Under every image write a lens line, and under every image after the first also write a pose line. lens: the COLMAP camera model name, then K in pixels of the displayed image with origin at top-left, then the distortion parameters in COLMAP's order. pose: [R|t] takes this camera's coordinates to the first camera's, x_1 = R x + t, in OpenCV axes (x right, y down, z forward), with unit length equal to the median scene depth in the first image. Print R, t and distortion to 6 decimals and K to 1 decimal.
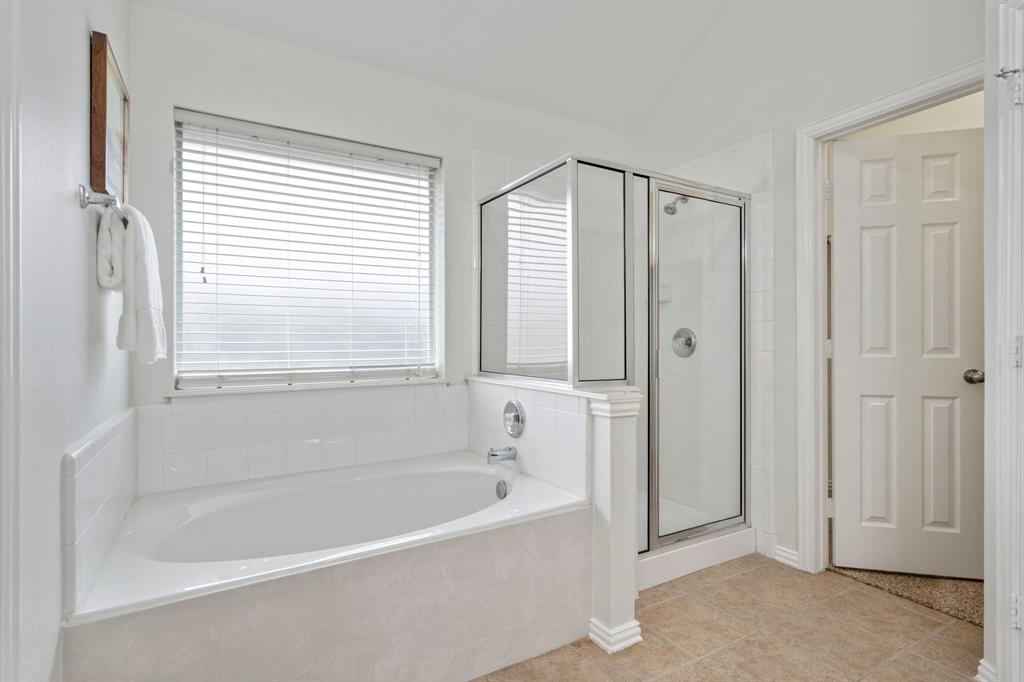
lens RADIAL K [[504.1, 0, 513.5], [0, 504.1, 343.4], [0, 0, 1]] dist [0.001291, 0.000259]
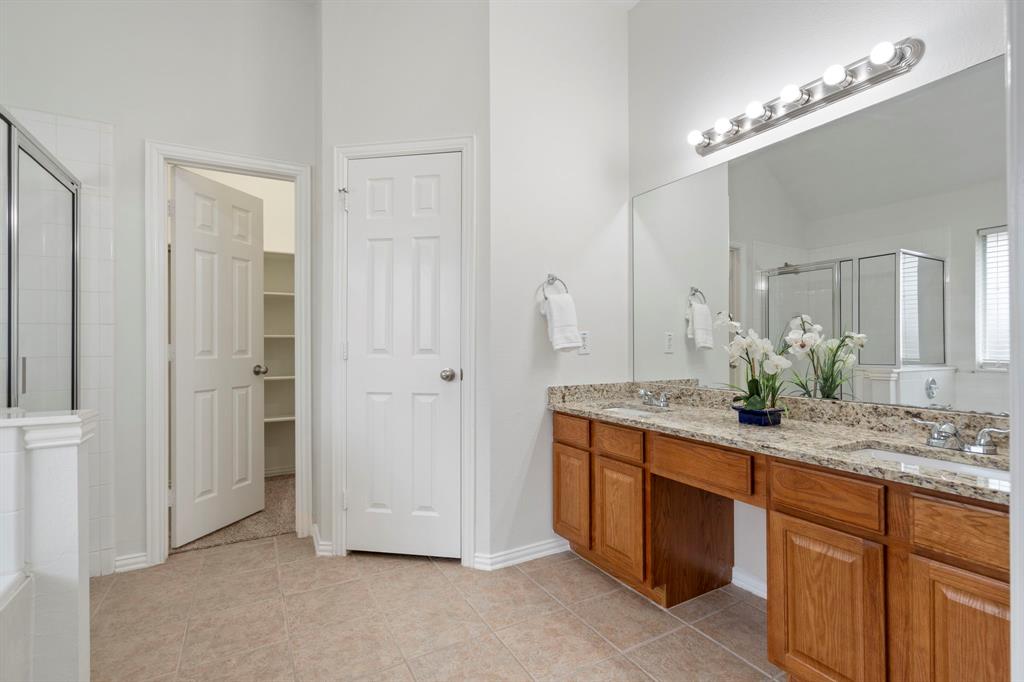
lens RADIAL K [[464.0, 0, 508.1], [0, 464.0, 344.5], [0, 0, 1]] dist [0.001271, -0.000265]
pose [[0.031775, 0.001607, 0.999494, -0.378466], [0.008583, 0.999961, -0.001880, 0.001274], [-0.999458, 0.008638, 0.031760, 0.243082]]
